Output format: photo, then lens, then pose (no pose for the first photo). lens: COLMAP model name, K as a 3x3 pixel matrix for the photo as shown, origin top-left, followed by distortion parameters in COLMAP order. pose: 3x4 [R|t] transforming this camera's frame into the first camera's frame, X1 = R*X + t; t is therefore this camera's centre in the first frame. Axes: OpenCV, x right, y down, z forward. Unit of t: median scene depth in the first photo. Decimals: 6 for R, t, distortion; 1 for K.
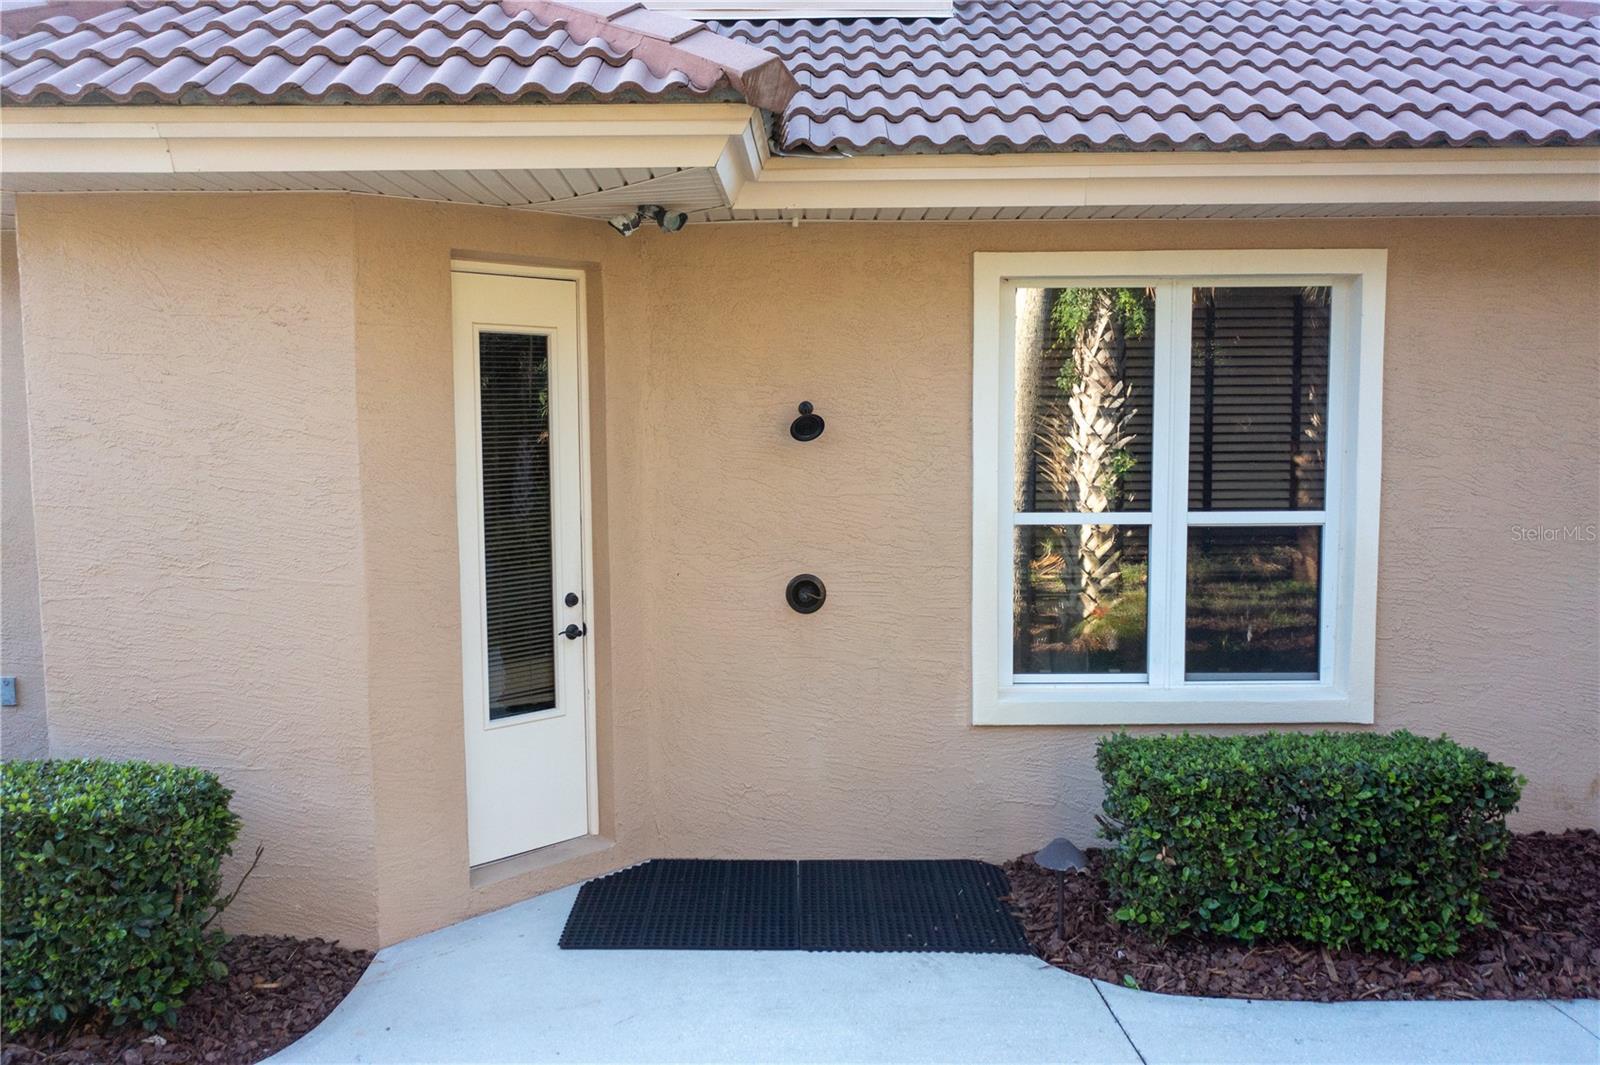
lens RADIAL K [[1269.2, 0, 800.0], [0, 1269.2, 532.5], [0, 0, 1]] dist [-0.009927, 0.004837]
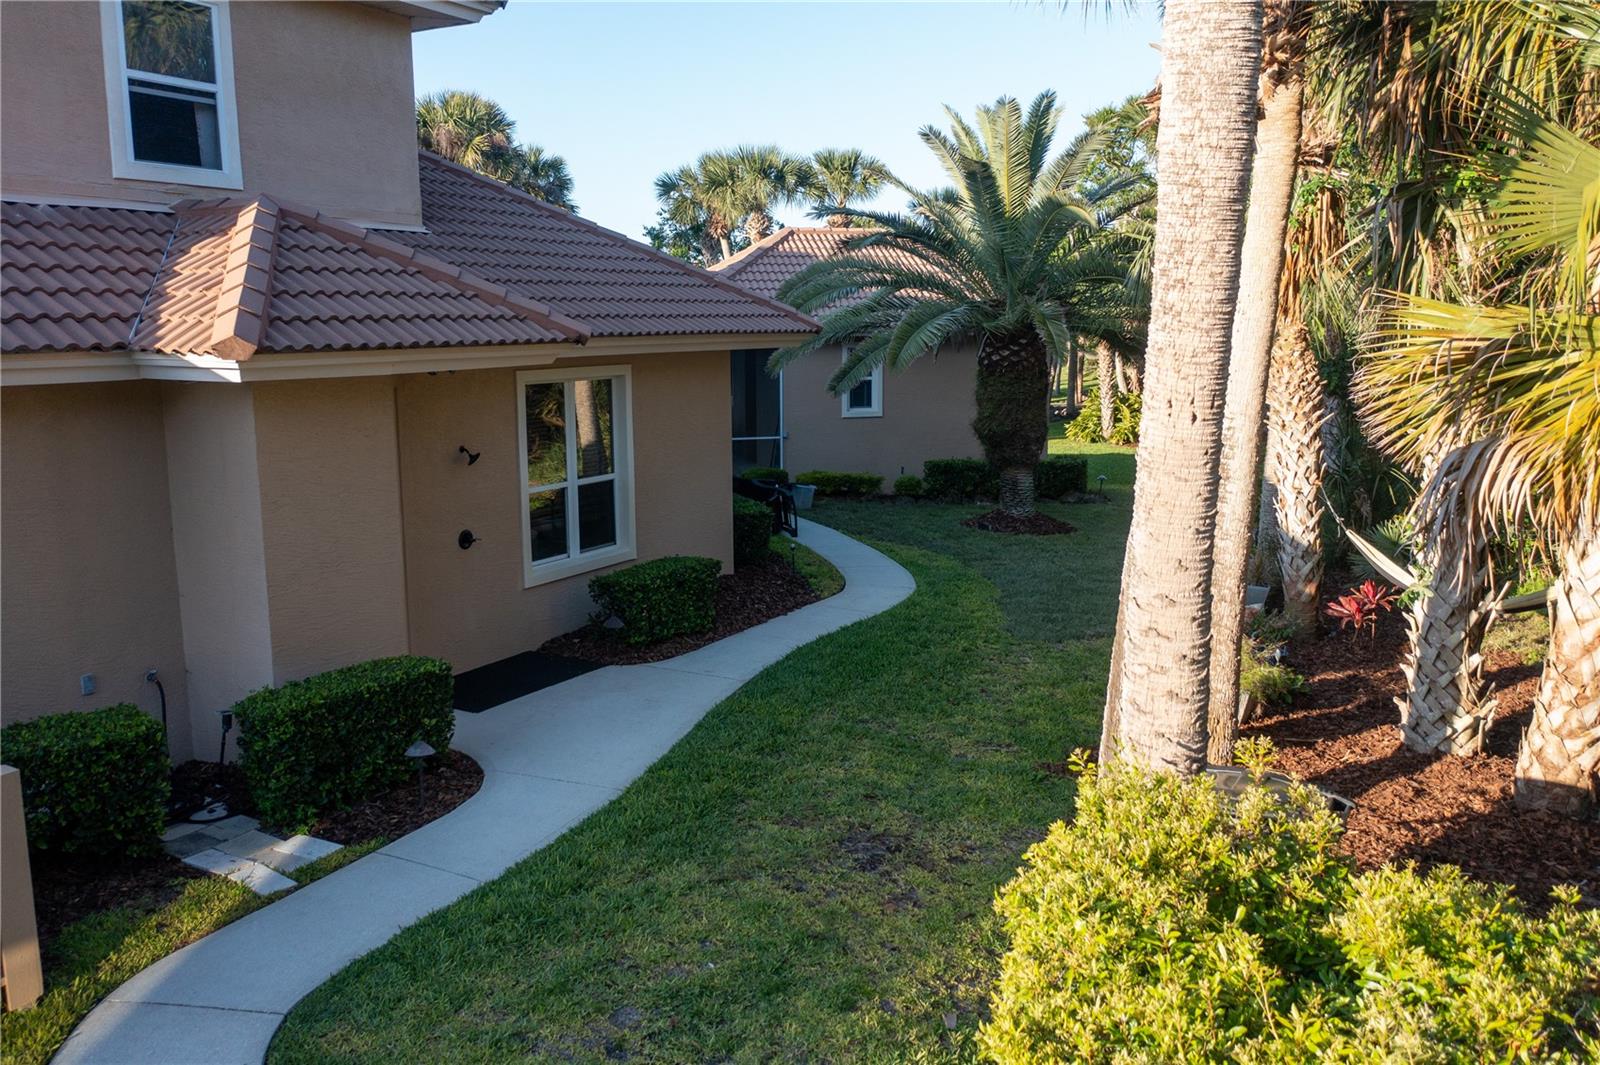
lens RADIAL K [[1269.2, 0, 800.0], [0, 1269.2, 532.5], [0, 0, 1]] dist [-0.009927, 0.004837]
pose [[0.482446, -0.140965, 0.864508, -1.490018], [0.081842, 0.989902, 0.115739, -0.154338], [-0.872094, 0.014916, 0.489112, -0.462139]]
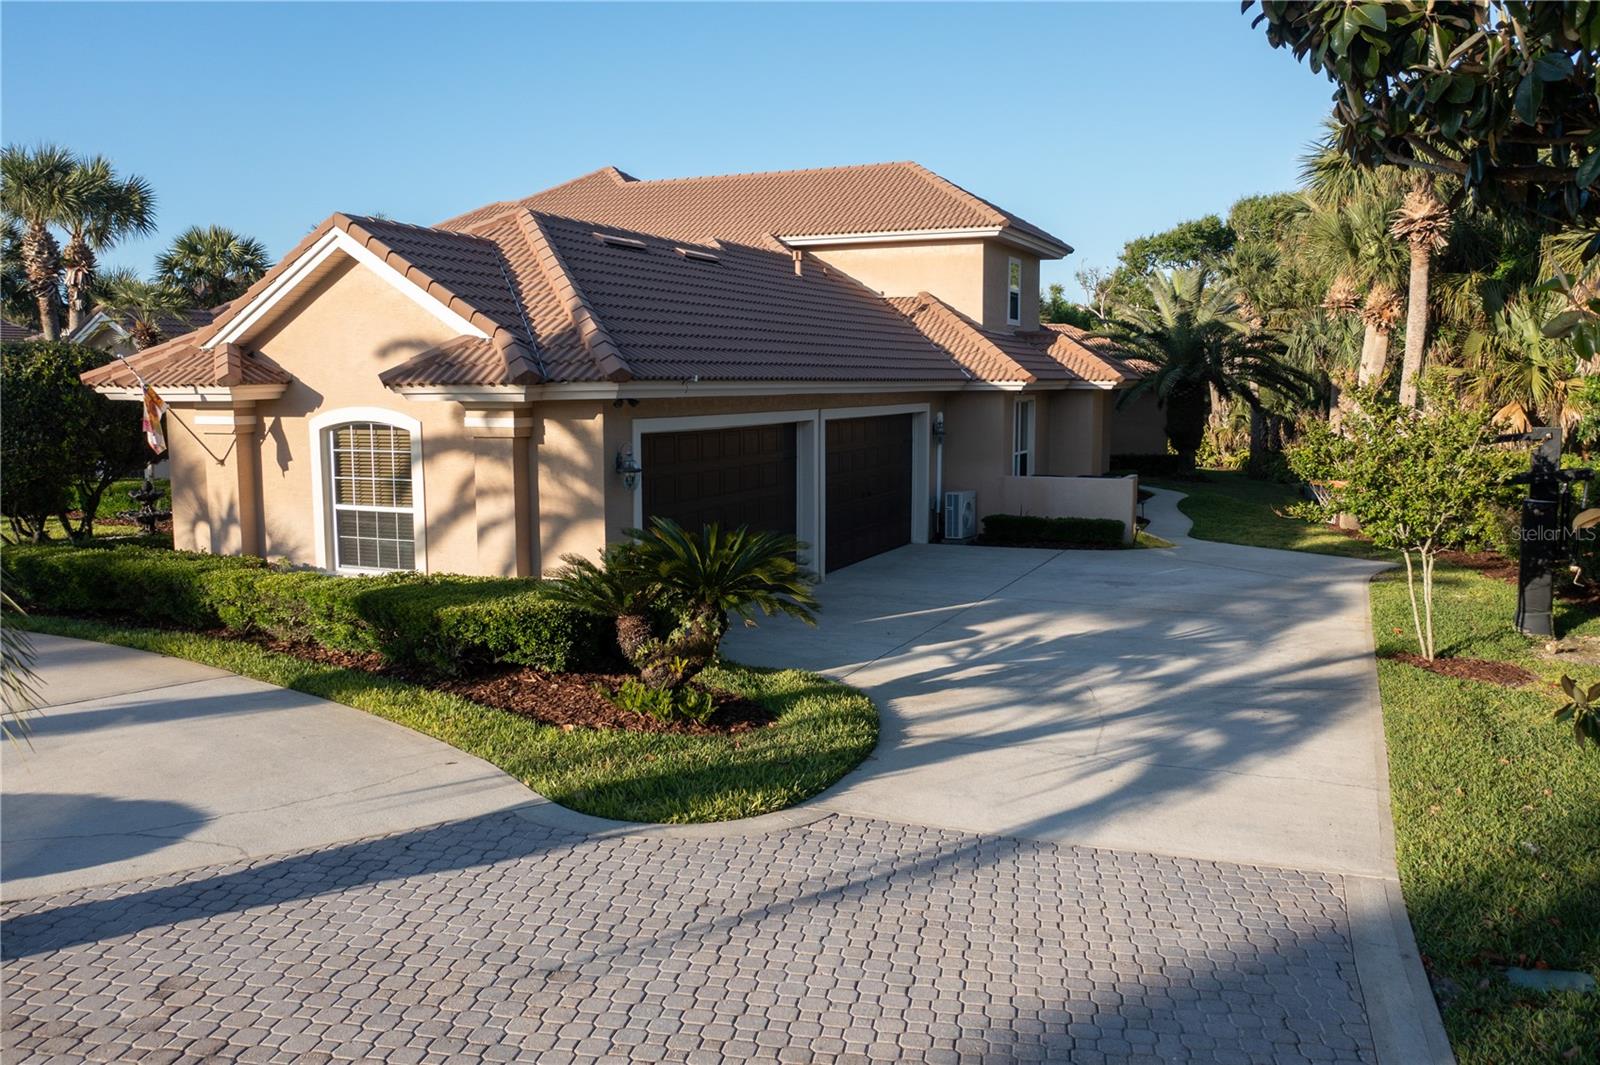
lens RADIAL K [[1269.2, 0, 800.0], [0, 1269.2, 532.5], [0, 0, 1]] dist [-0.009927, 0.004837]
pose [[0.399839, -0.102053, 0.910886, -5.416003], [0.084627, 0.993648, 0.074177, -0.122411], [-0.912670, 0.047427, 0.405936, -0.112286]]
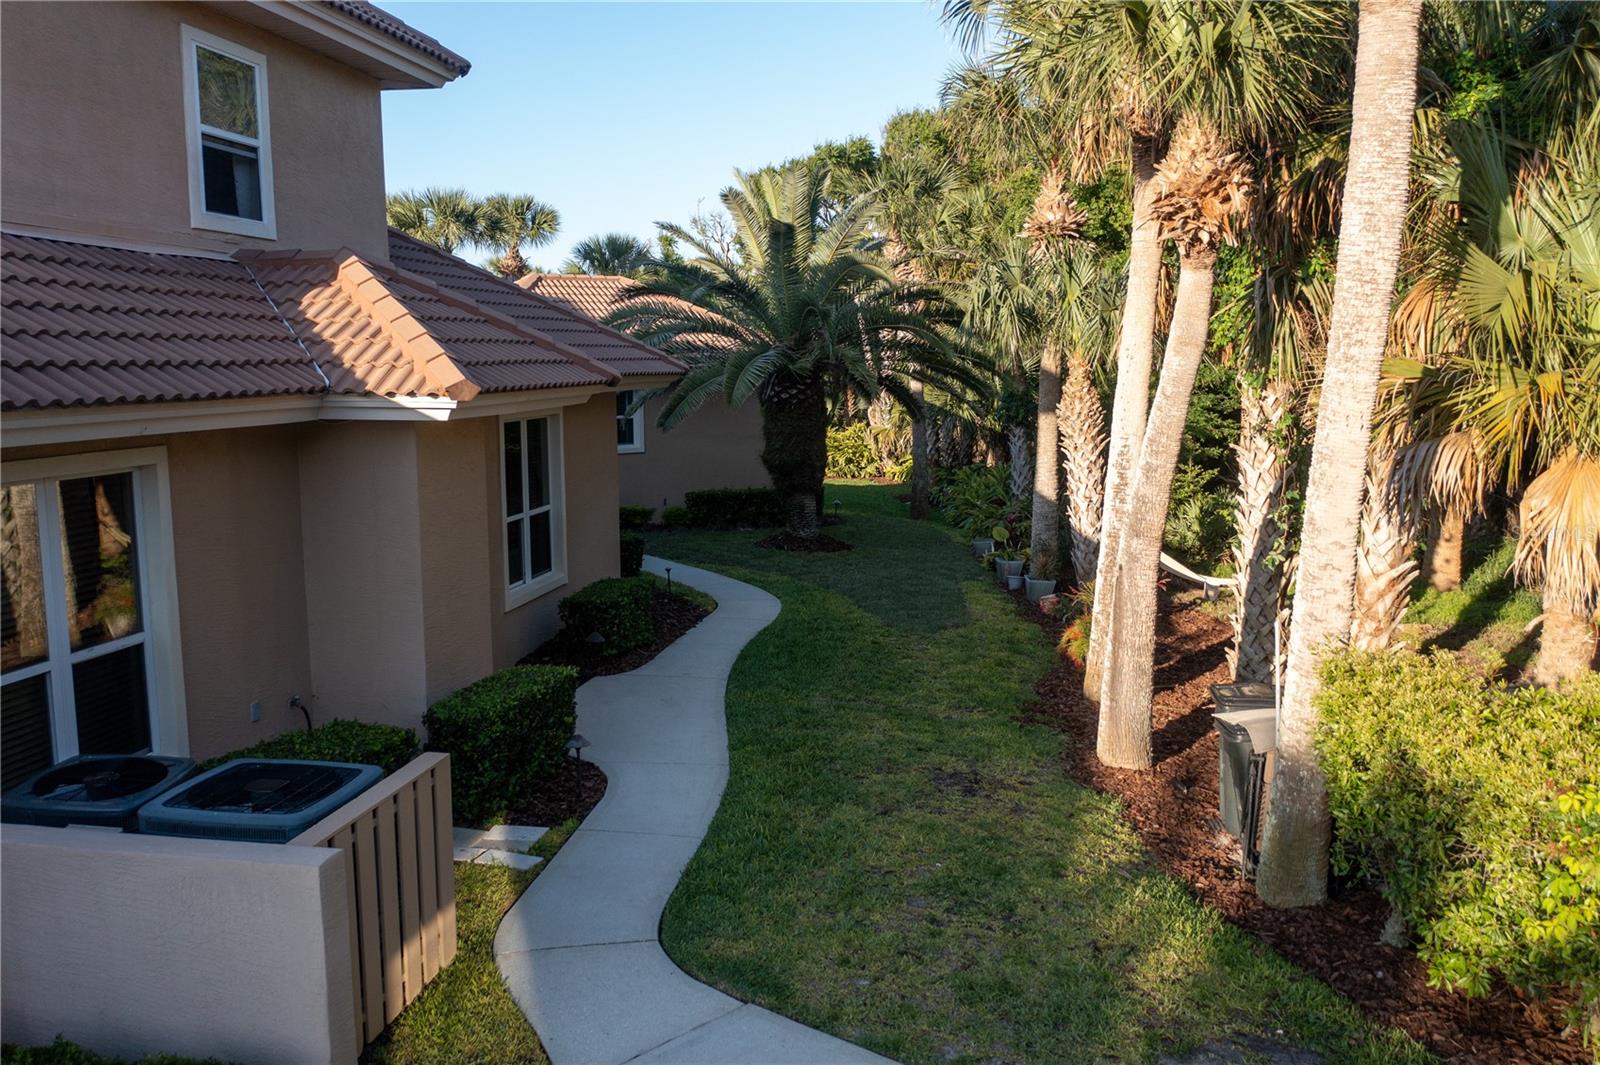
lens RADIAL K [[1269.2, 0, 800.0], [0, 1269.2, 532.5], [0, 0, 1]] dist [-0.009927, 0.004837]
pose [[0.172244, -0.128387, 0.976652, -2.016562], [0.094000, 0.989088, 0.113444, -0.205505], [-0.980559, 0.072266, 0.182433, 0.042251]]
